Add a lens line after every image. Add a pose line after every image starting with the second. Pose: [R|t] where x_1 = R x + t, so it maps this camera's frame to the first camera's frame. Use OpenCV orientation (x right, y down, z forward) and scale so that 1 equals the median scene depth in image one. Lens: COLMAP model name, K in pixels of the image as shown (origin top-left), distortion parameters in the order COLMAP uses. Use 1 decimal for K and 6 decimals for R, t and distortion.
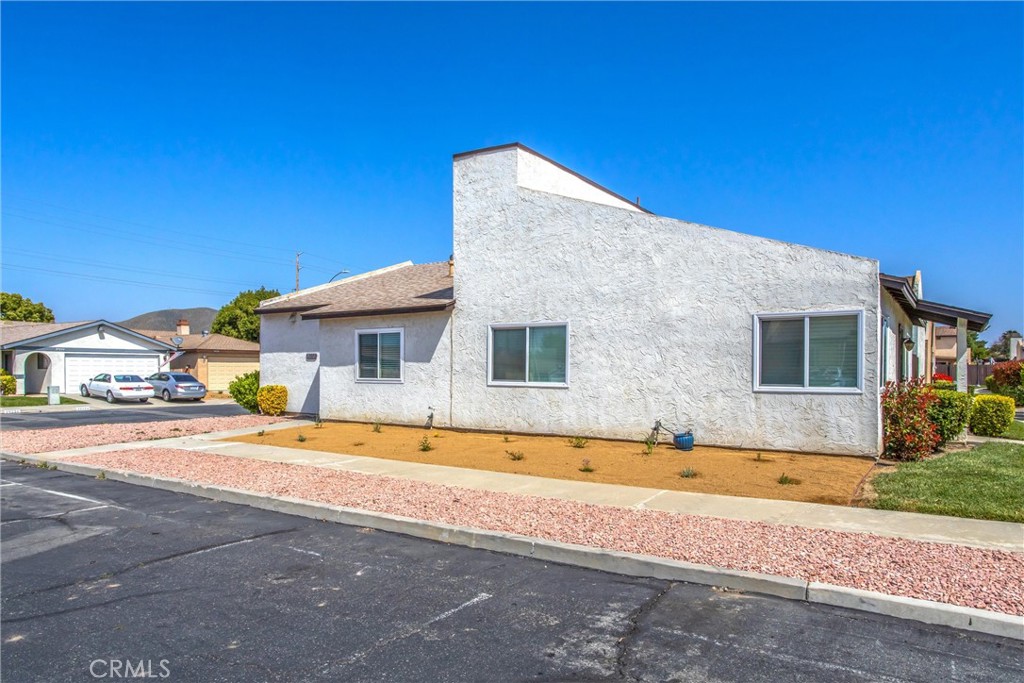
lens RADIAL K [[676.7, 0, 510.3], [0, 676.7, 345.5], [0, 0, 1]] dist [-0.007595, 0.000971]
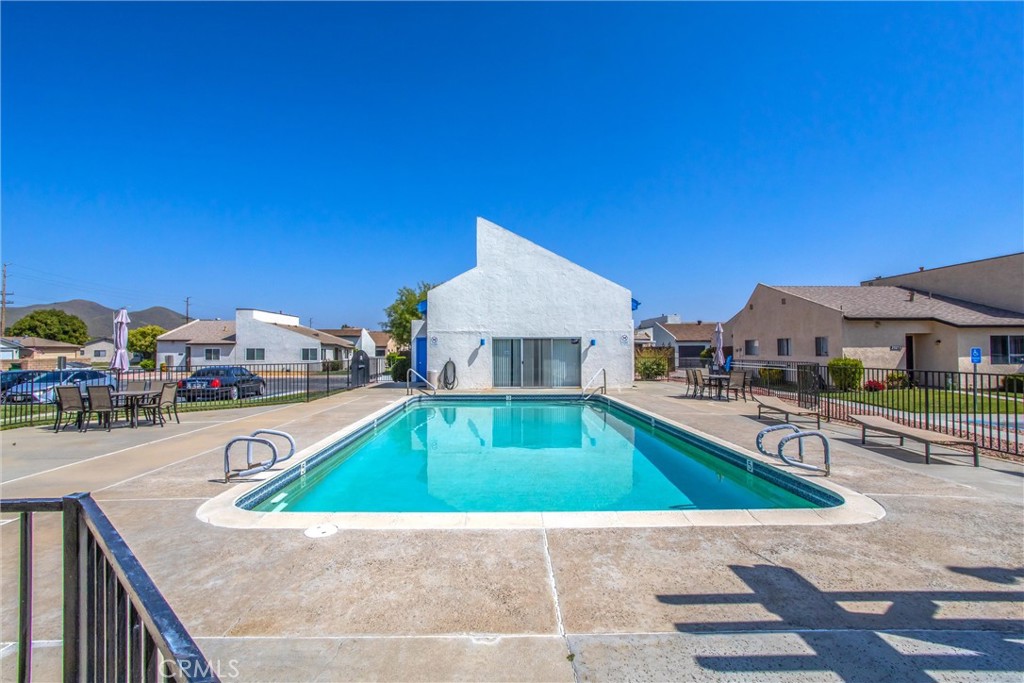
lens RADIAL K [[475.6, 0, 508.9], [0, 475.6, 334.9], [0, 0, 1]] dist [0.000703, 0.000248]
pose [[0.826110, 0.012661, 0.563367, -0.395349], [-0.014392, 0.999896, -0.001367, -0.147919], [-0.563325, -0.006978, 0.826206, -2.831471]]
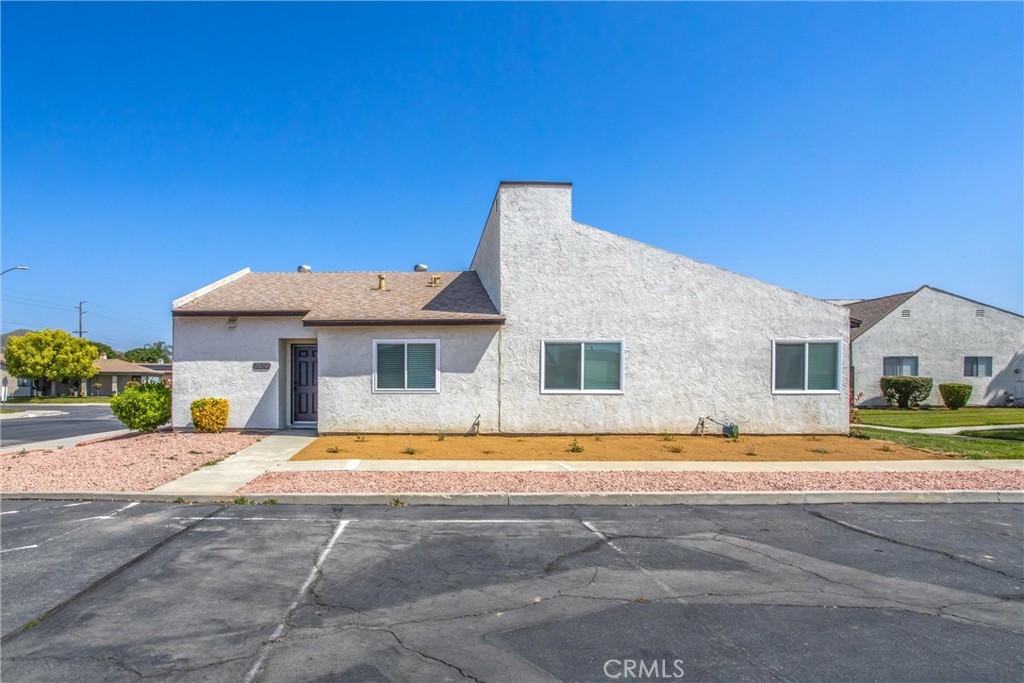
lens RADIAL K [[613.1, 0, 452.7], [0, 613.1, 364.4], [0, 0, 1]] dist [-0.023292, 0.007000]
pose [[0.839016, 0.013626, 0.543936, -0.743803], [-0.016071, 0.999871, -0.000259, 0.013953], [-0.543870, -0.008524, 0.839126, 0.238140]]
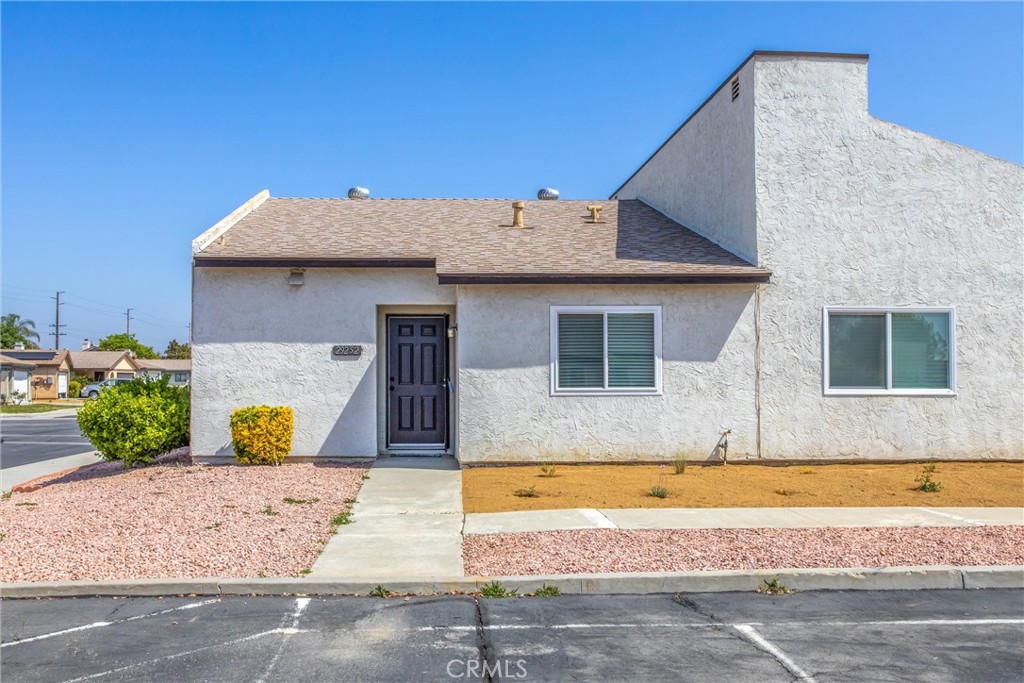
lens RADIAL K [[933.6, 0, 495.2], [0, 933.6, 326.2], [0, 0, 1]] dist [0.028540, 0.000000]
pose [[0.793563, 0.028641, 0.607813, -0.925057], [-0.014994, 0.999509, -0.027522, 0.021198], [-0.608303, 0.012727, 0.793603, 0.466370]]
